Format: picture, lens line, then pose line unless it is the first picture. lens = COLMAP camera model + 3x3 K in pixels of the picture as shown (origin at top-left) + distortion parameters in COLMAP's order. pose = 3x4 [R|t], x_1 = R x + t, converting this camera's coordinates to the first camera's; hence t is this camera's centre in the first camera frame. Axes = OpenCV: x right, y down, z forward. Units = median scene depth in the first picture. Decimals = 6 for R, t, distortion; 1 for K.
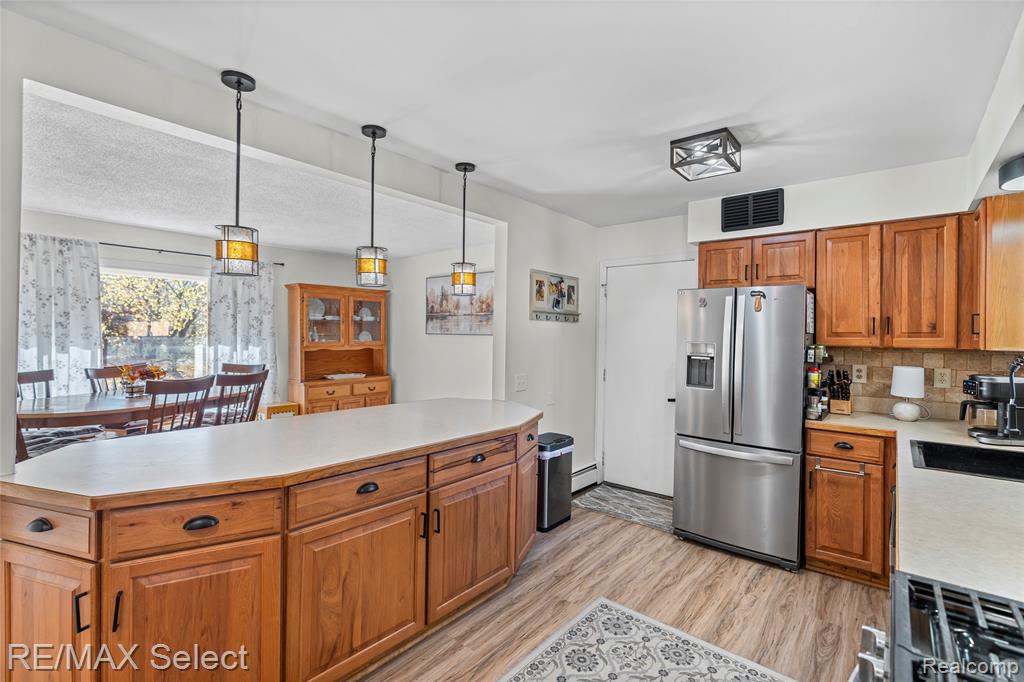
lens RADIAL K [[464.4, 0, 520.6], [0, 464.4, 337.1], [0, 0, 1]] dist [-0.011448, 0.005746]
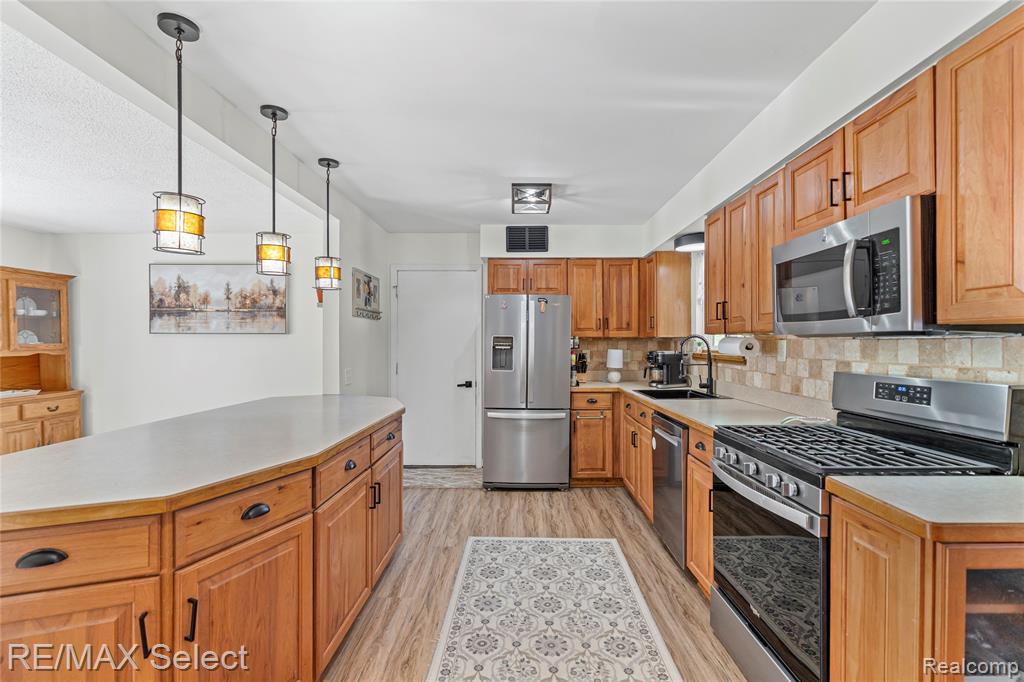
lens RADIAL K [[464.4, 0, 515.5], [0, 464.4, 346.5], [0, 0, 1]] dist [-0.011448, 0.005746]
pose [[0.779638, -0.019227, 0.625935, -0.443442], [0.013011, 0.999810, 0.014506, 0.025959], [-0.626095, -0.003165, 0.779740, -0.047560]]
